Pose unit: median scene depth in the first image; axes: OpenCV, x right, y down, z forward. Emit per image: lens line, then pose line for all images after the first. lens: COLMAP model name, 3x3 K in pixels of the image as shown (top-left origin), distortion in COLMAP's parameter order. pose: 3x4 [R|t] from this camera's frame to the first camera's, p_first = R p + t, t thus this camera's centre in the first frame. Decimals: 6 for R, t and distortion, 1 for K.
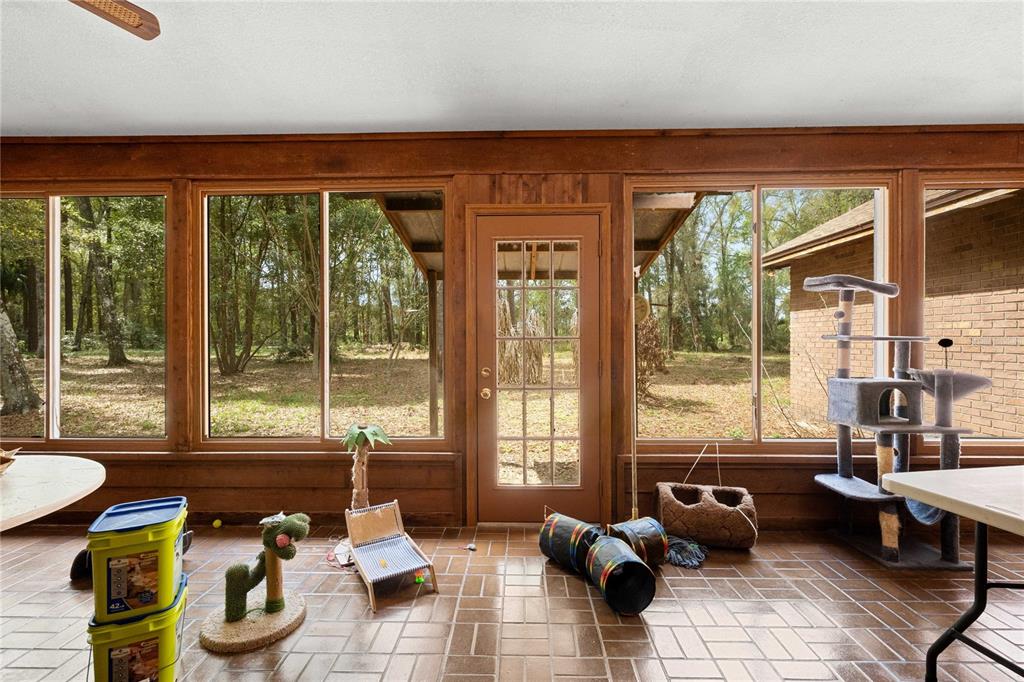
lens RADIAL K [[463.6, 0, 512.0], [0, 463.6, 341.0], [0, 0, 1]] dist [0.003915, 0.000410]
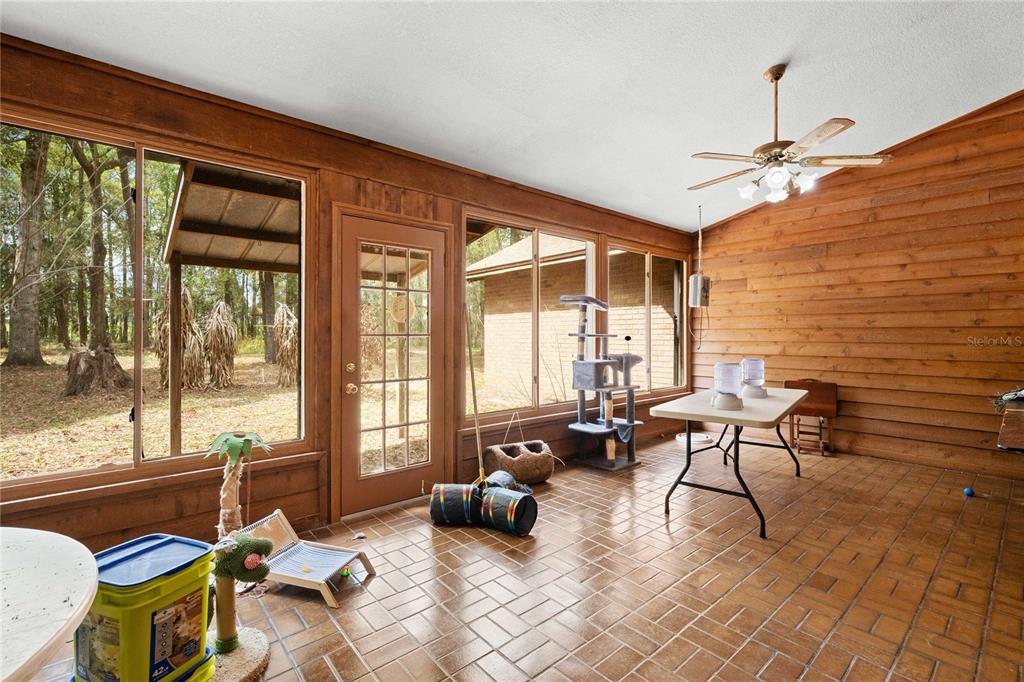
lens RADIAL K [[456.2, 0, 515.1], [0, 456.2, 331.7], [0, 0, 1]] dist [0.001508, 0.000376]
pose [[0.740018, 0.007408, 0.672547, -0.471525], [0.002568, 0.999901, -0.013840, 0.002682], [-0.672582, 0.011969, 0.739925, 0.006624]]
